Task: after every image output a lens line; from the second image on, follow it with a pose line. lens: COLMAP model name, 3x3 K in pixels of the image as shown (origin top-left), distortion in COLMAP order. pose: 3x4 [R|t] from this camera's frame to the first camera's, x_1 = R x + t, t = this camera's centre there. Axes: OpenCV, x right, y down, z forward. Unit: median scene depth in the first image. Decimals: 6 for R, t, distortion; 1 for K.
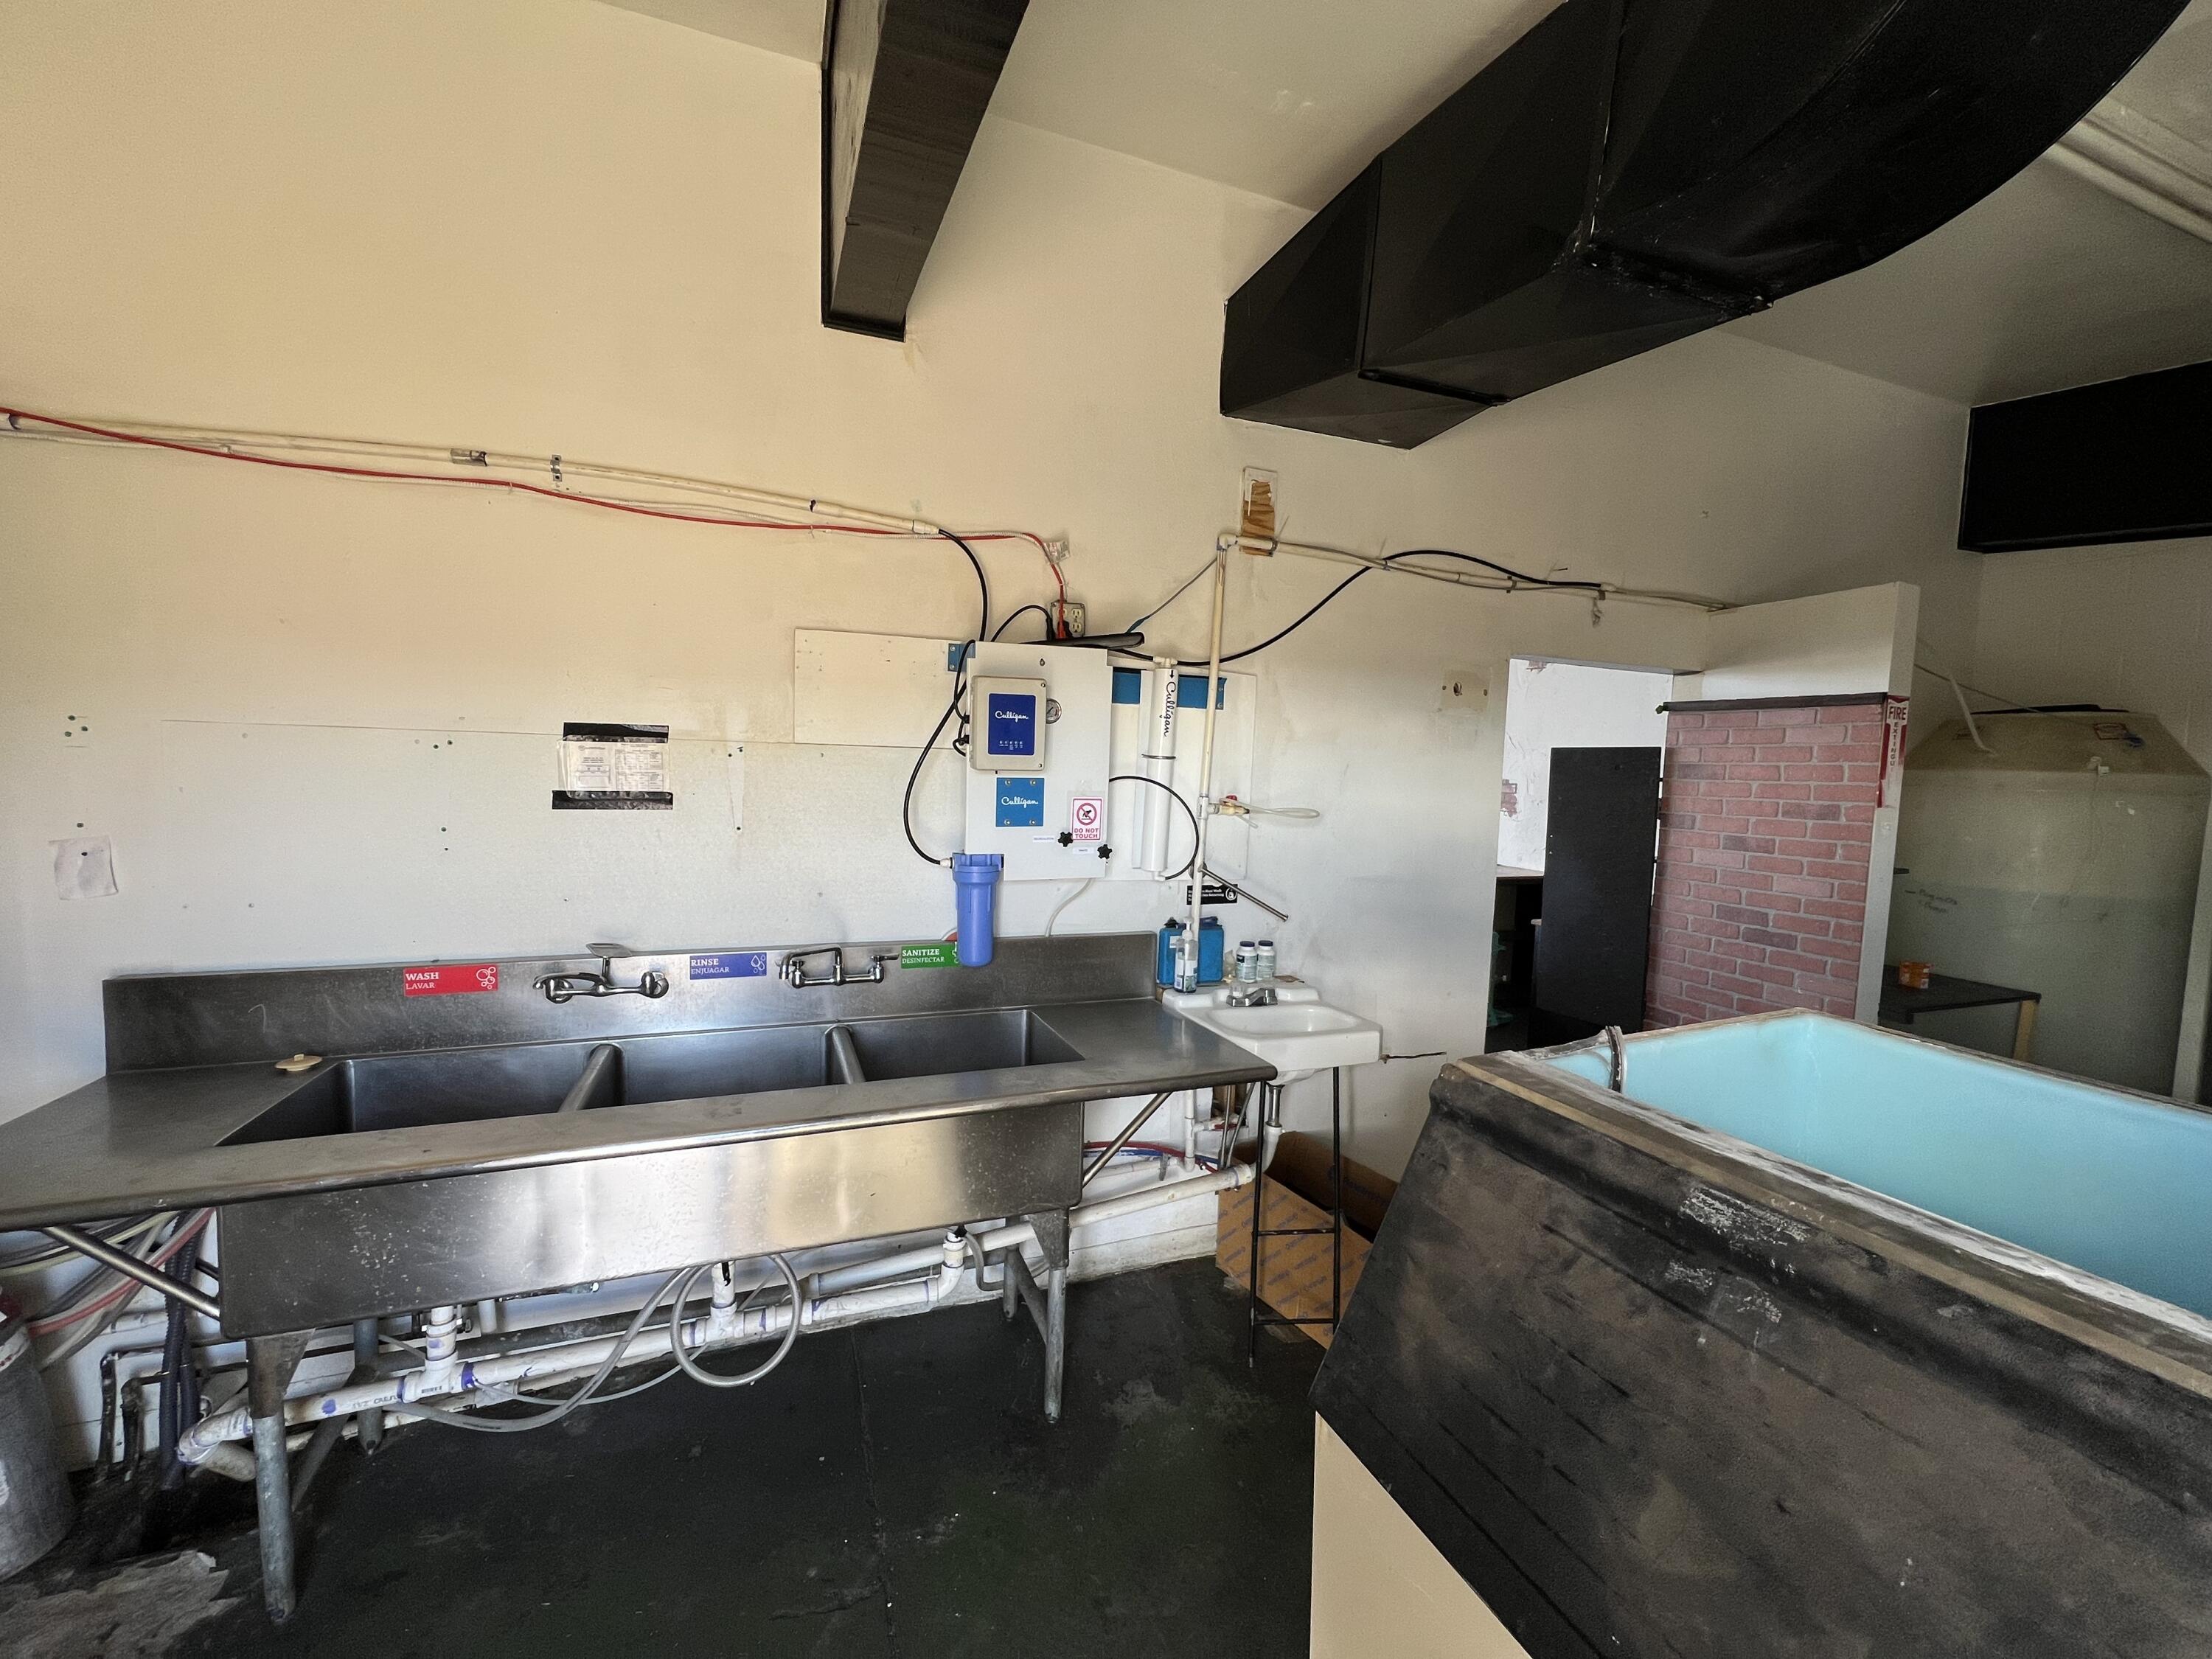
lens RADIAL K [[879.3, 0, 1101.1], [0, 879.3, 842.1], [0, 0, 1]] dist [-0.000034, -0.000257]
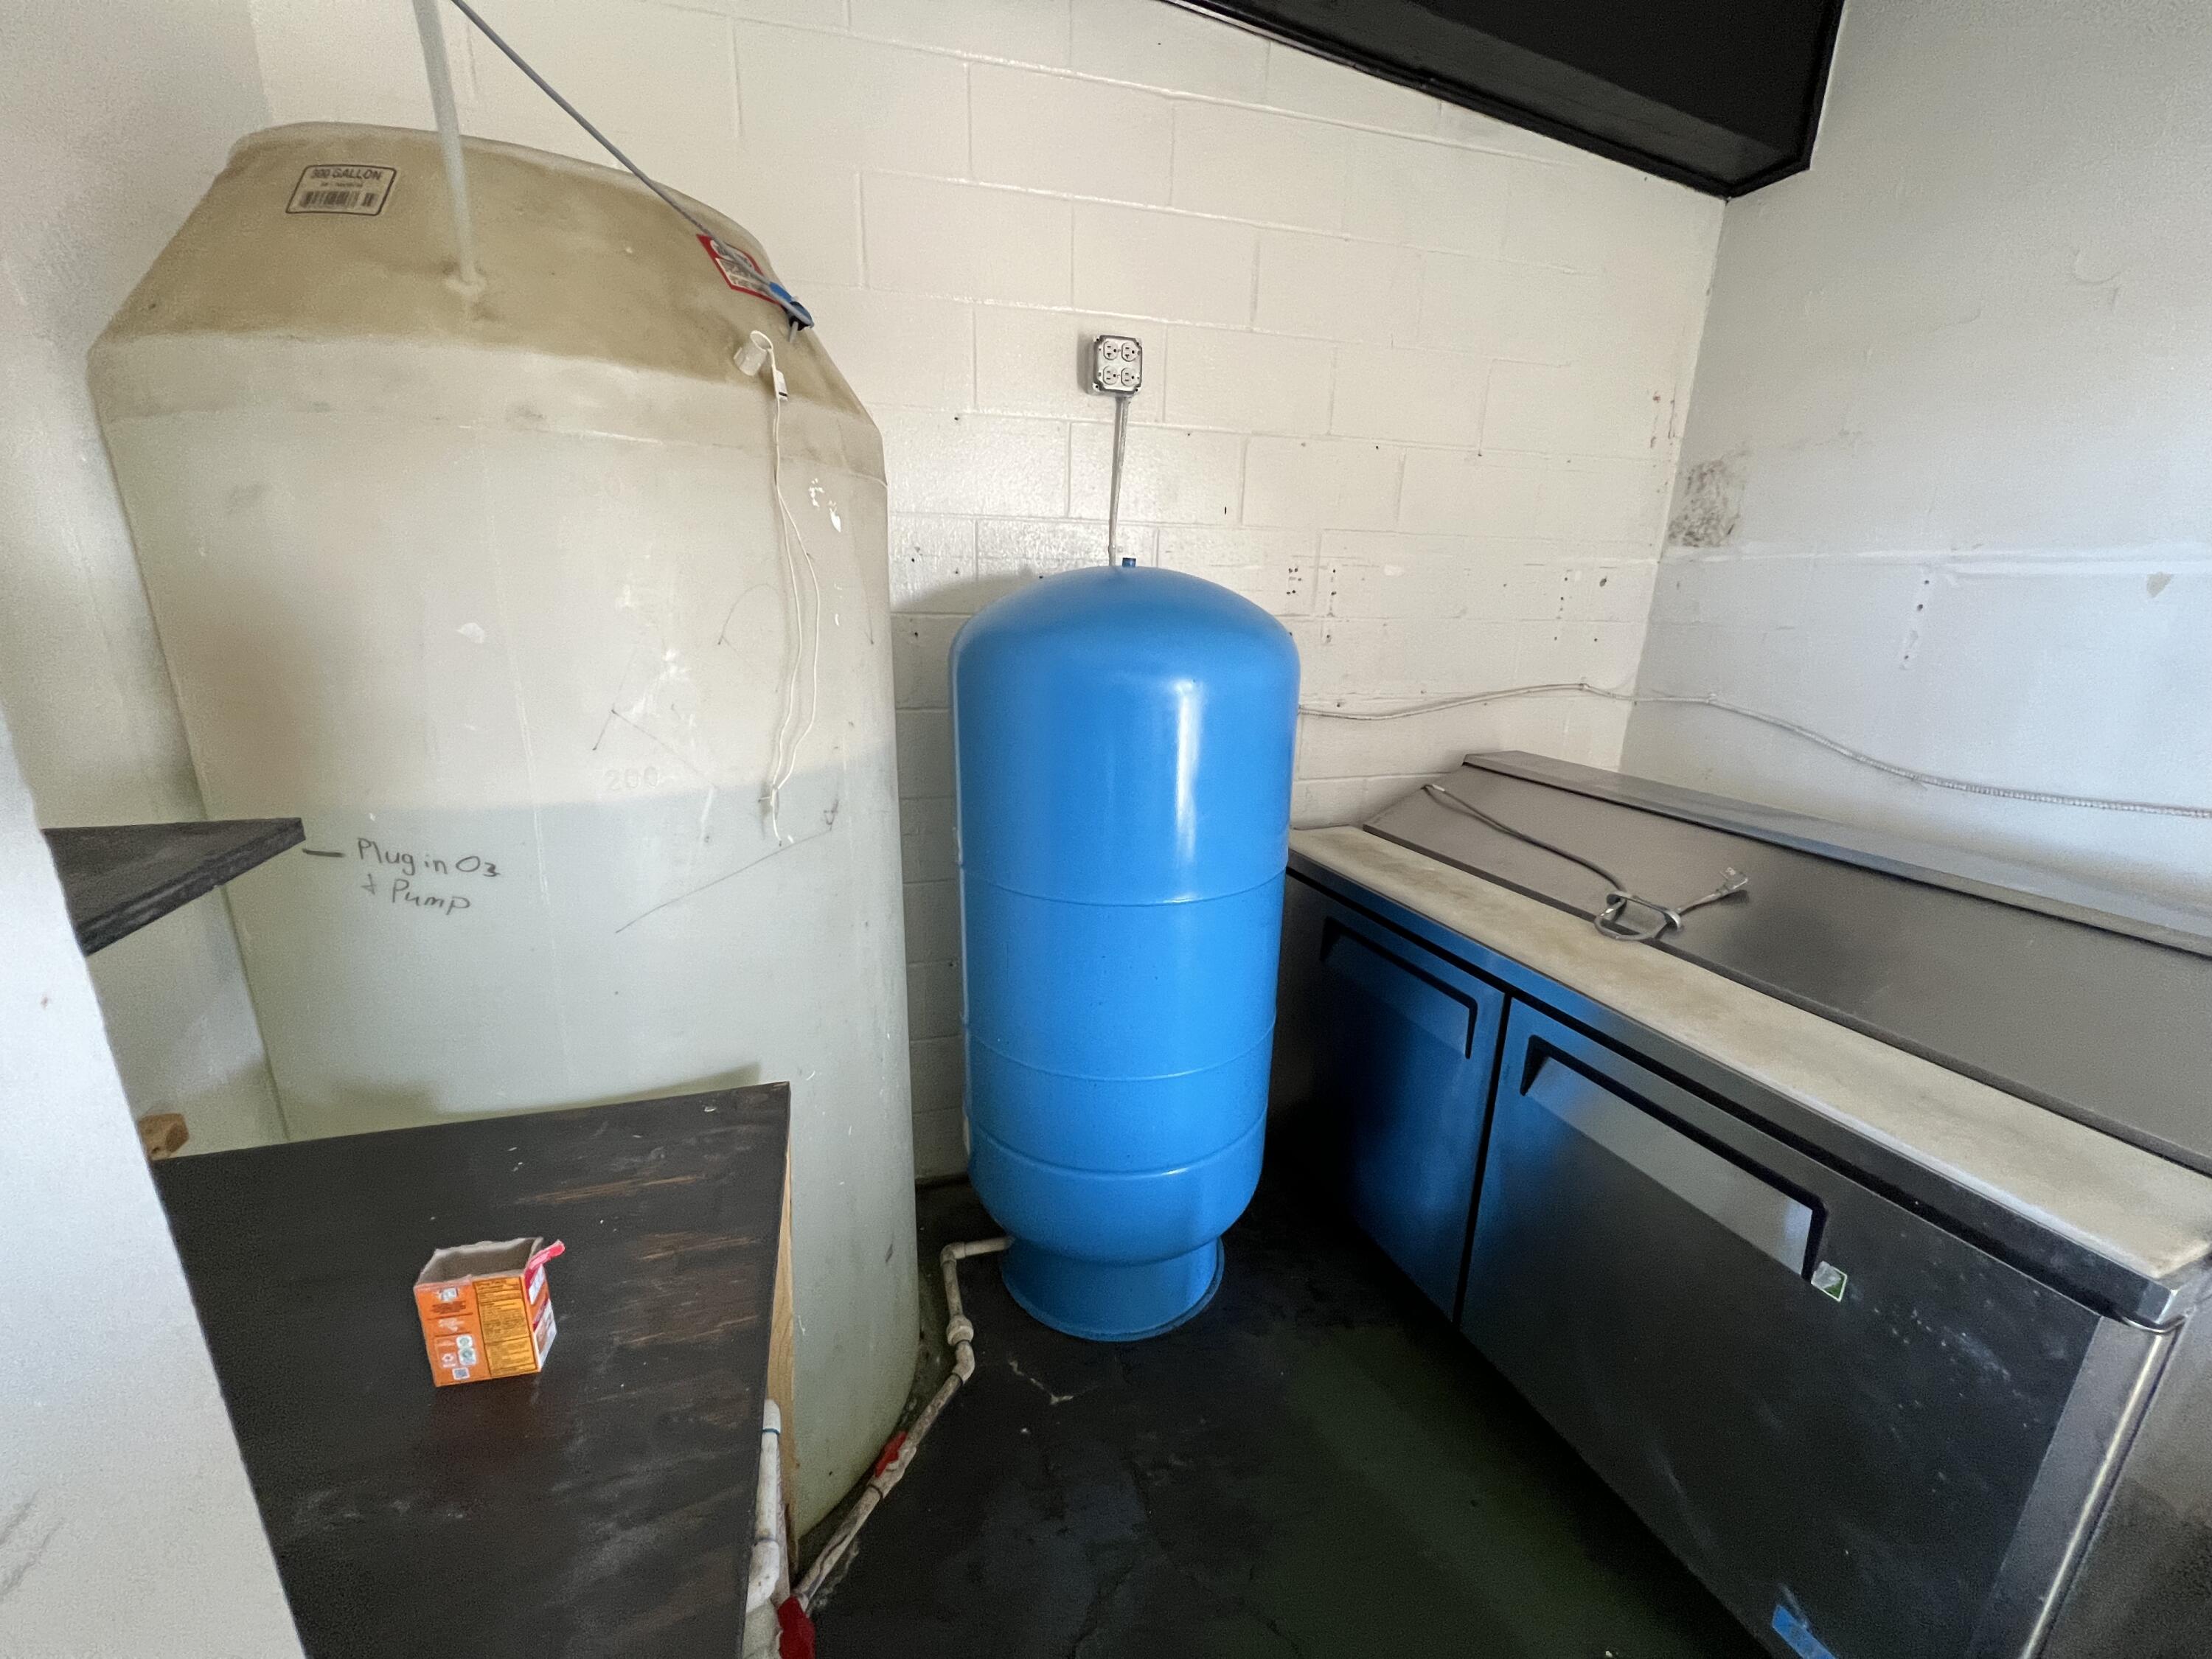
lens RADIAL K [[879.3, 0, 1104.2], [0, 879.3, 817.5], [0, 0, 1]] dist [-0.000034, -0.000257]
pose [[0.105735, -0.293782, 0.950006, 0.762100], [0.064834, 0.955366, 0.288224, -0.015064], [-0.992279, 0.031117, 0.120062, 0.804168]]
